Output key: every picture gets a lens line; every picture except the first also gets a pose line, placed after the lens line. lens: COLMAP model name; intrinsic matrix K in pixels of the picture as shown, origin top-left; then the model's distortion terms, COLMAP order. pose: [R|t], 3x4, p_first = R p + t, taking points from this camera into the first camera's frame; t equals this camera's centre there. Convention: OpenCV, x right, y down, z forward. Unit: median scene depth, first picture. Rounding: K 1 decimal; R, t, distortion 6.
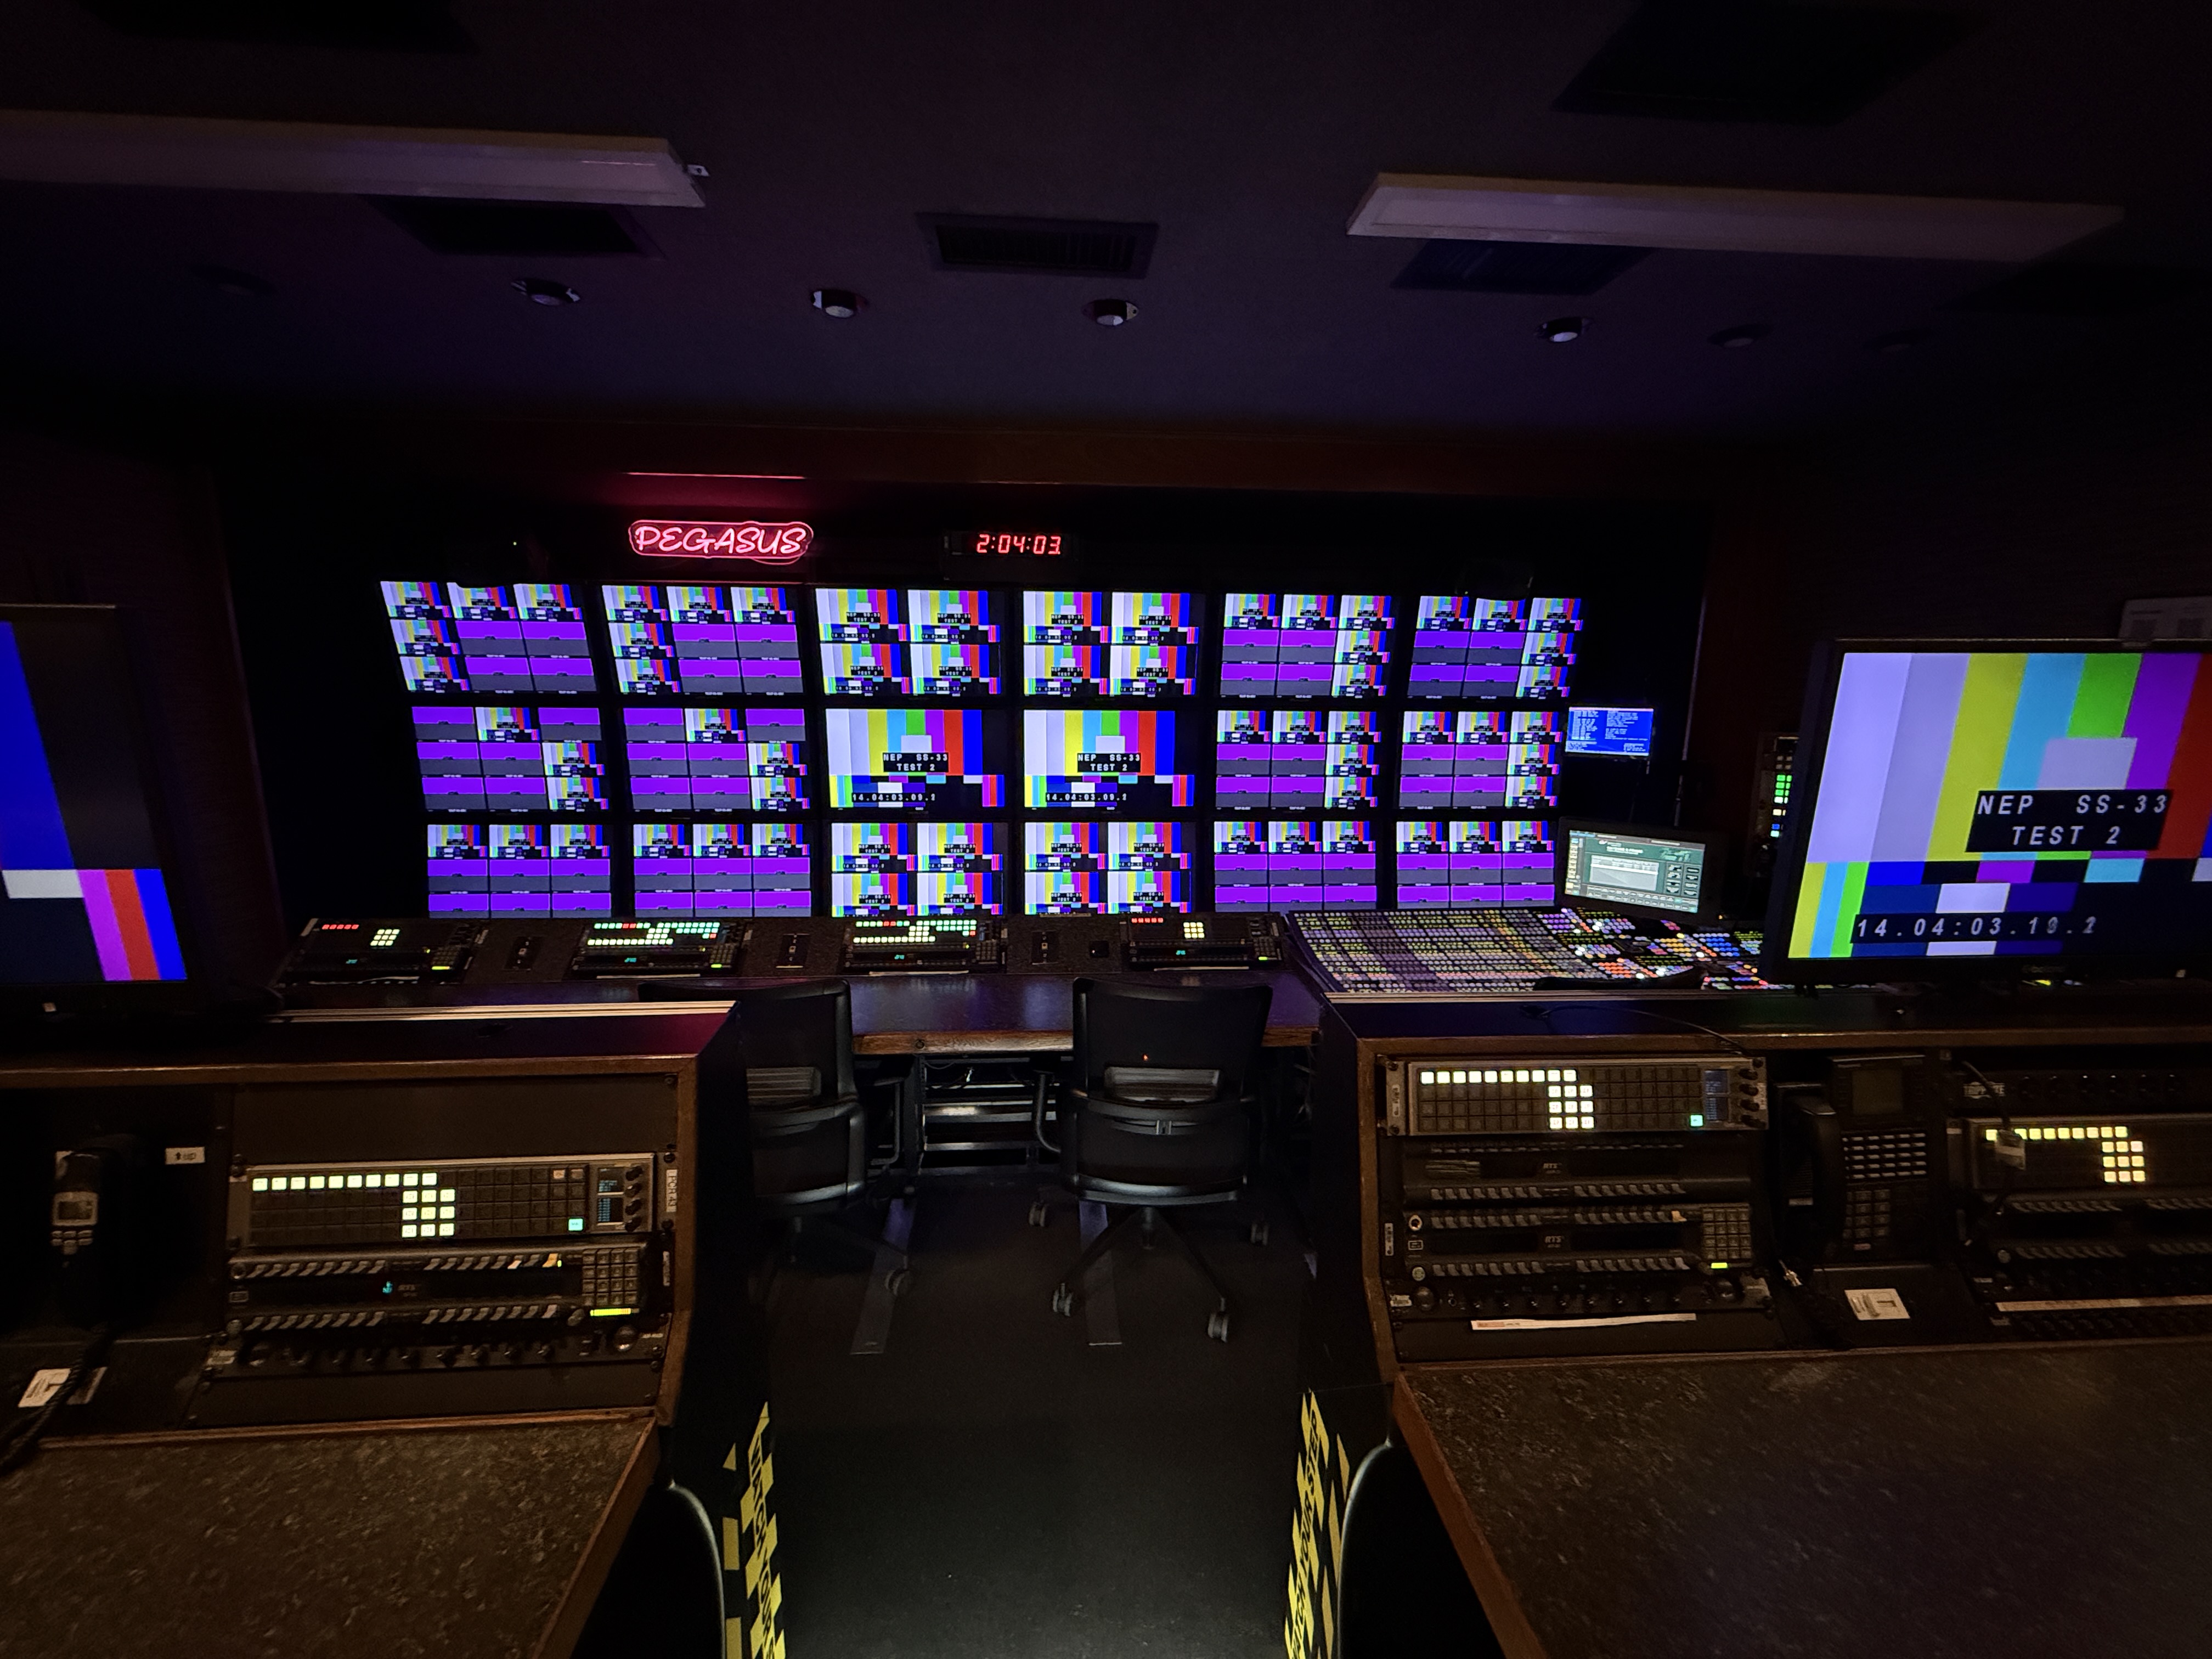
lens RADIAL K [[883.0, 0, 1097.6], [0, 883.0, 831.5], [0, 0, 1]] dist [0.000187, -0.000143]
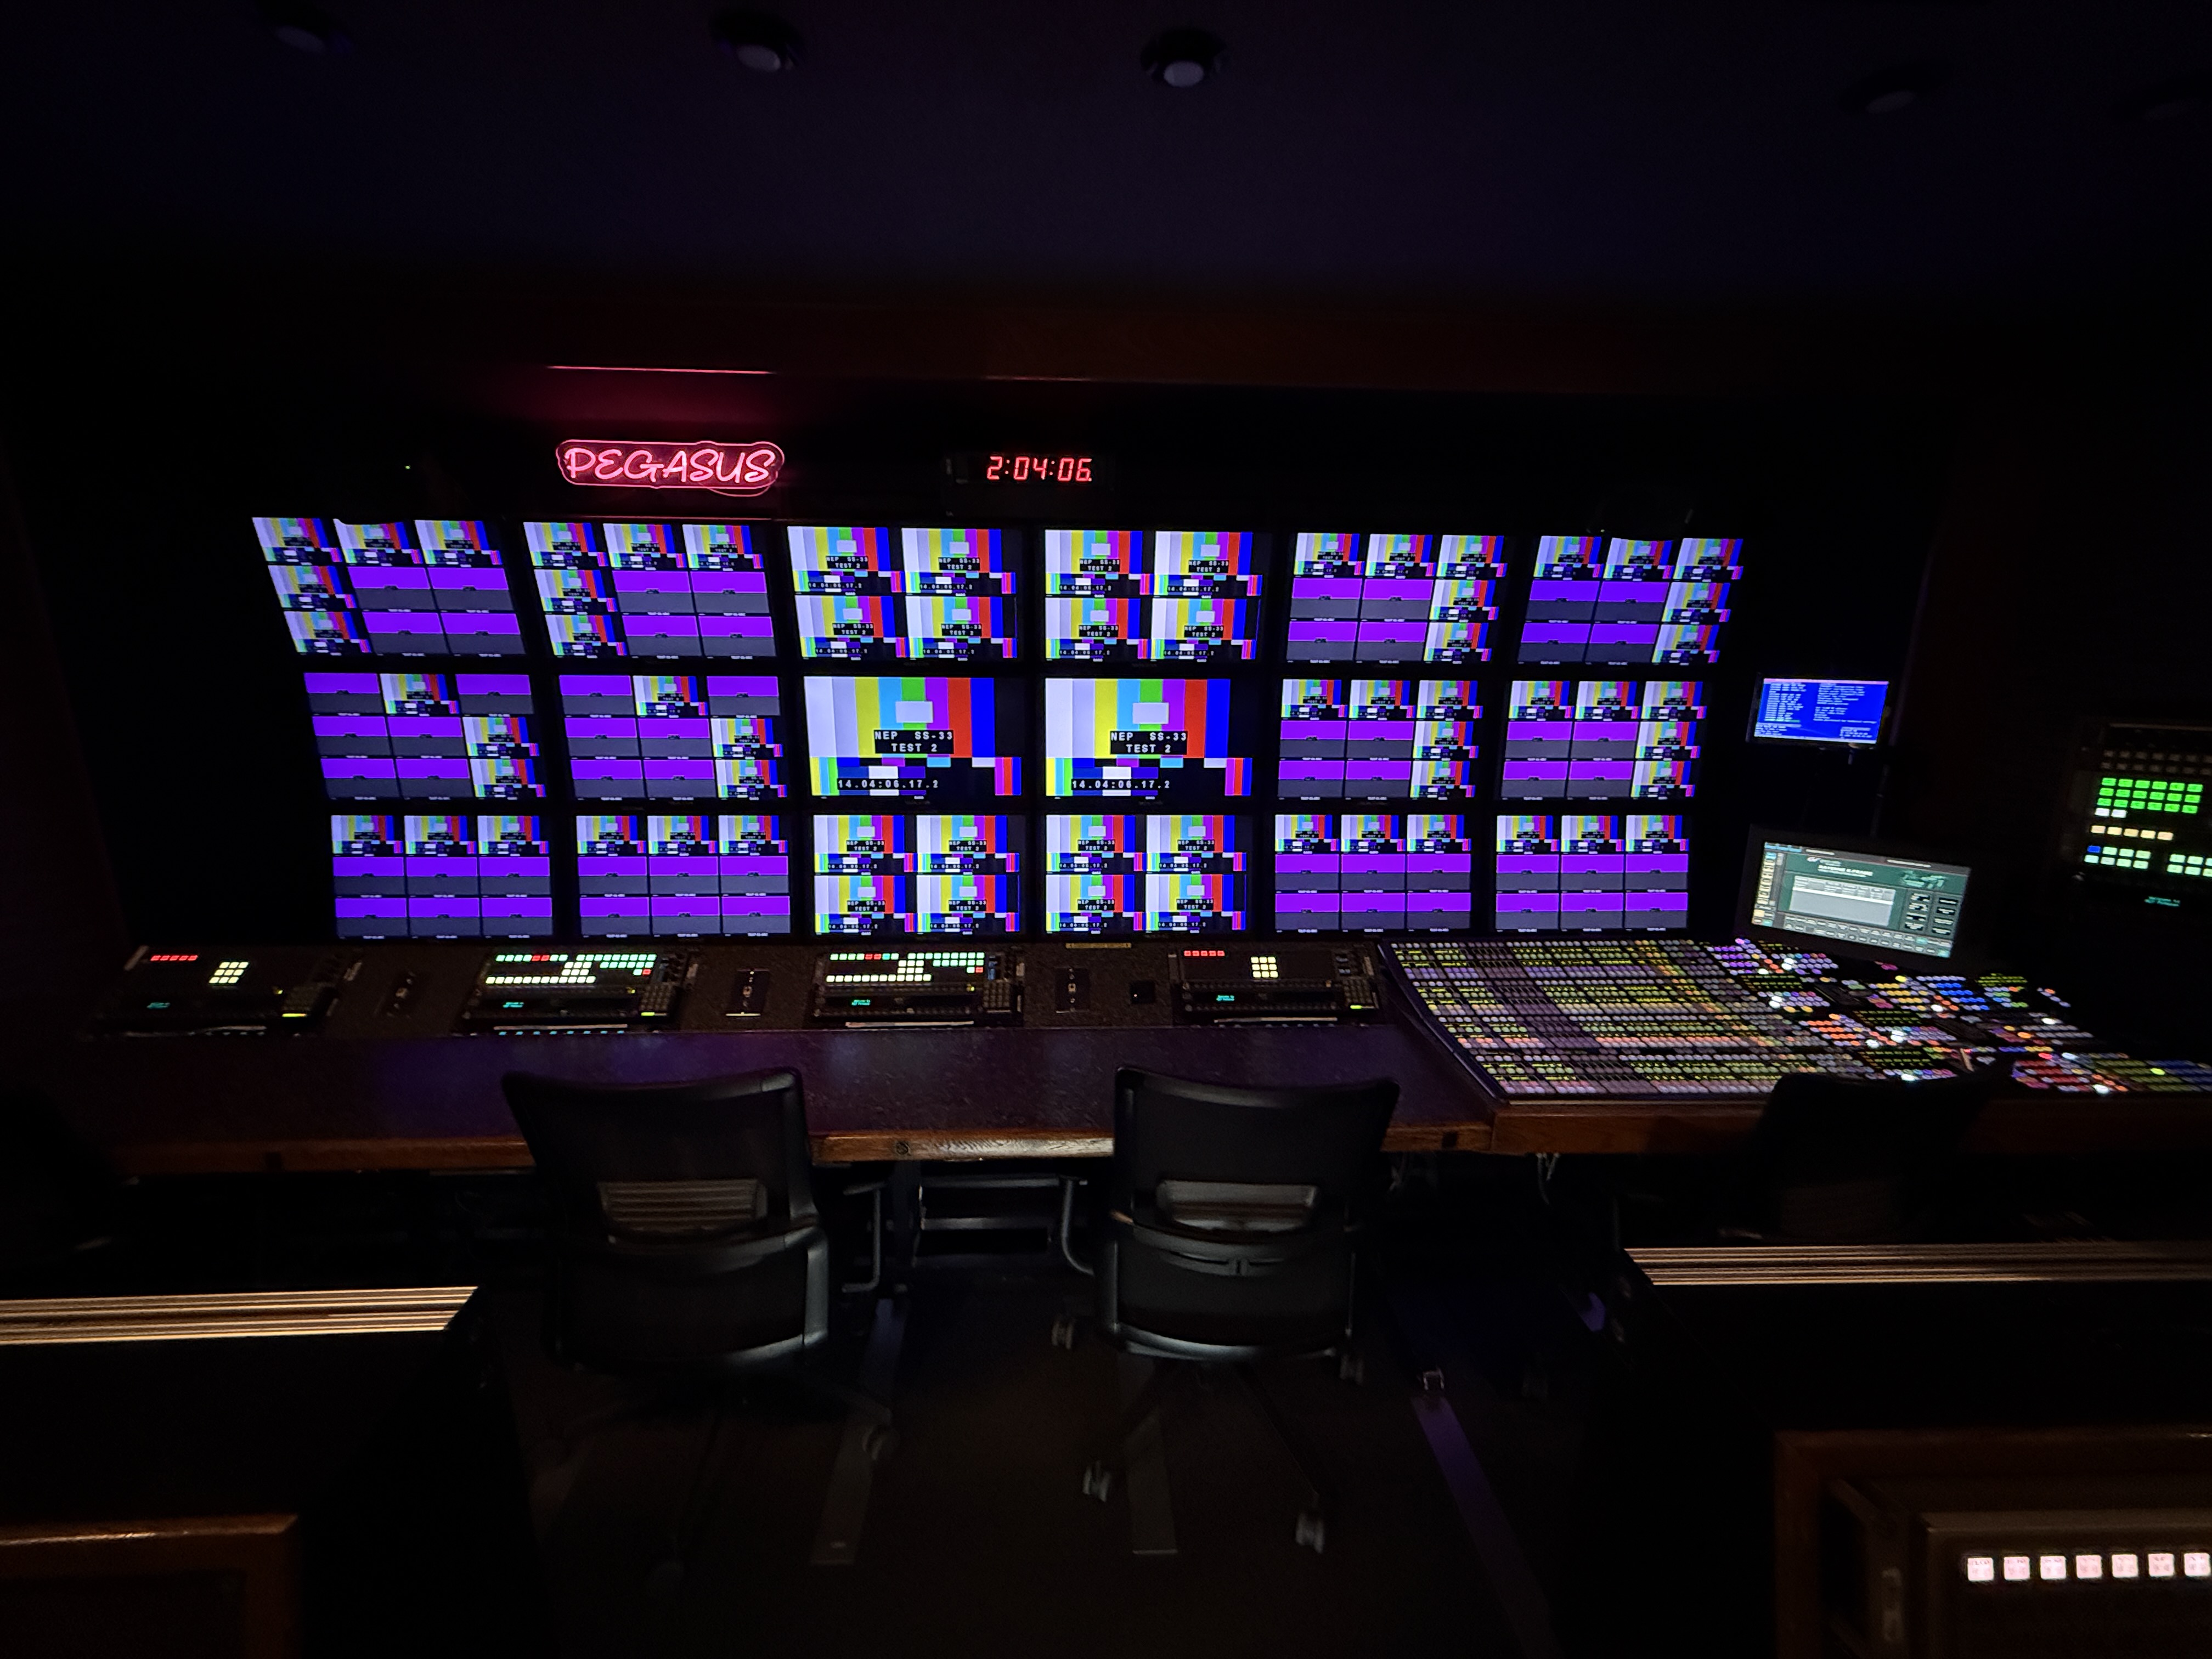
lens RADIAL K [[883.0, 0, 1097.6], [0, 883.0, 831.5], [0, 0, 1]] dist [0.000187, -0.000143]
pose [[0.999757, 0.005990, -0.021233, -0.017545], [-0.005060, 0.999037, 0.043582, -0.032474], [0.021474, -0.043464, 0.998824, 0.184571]]
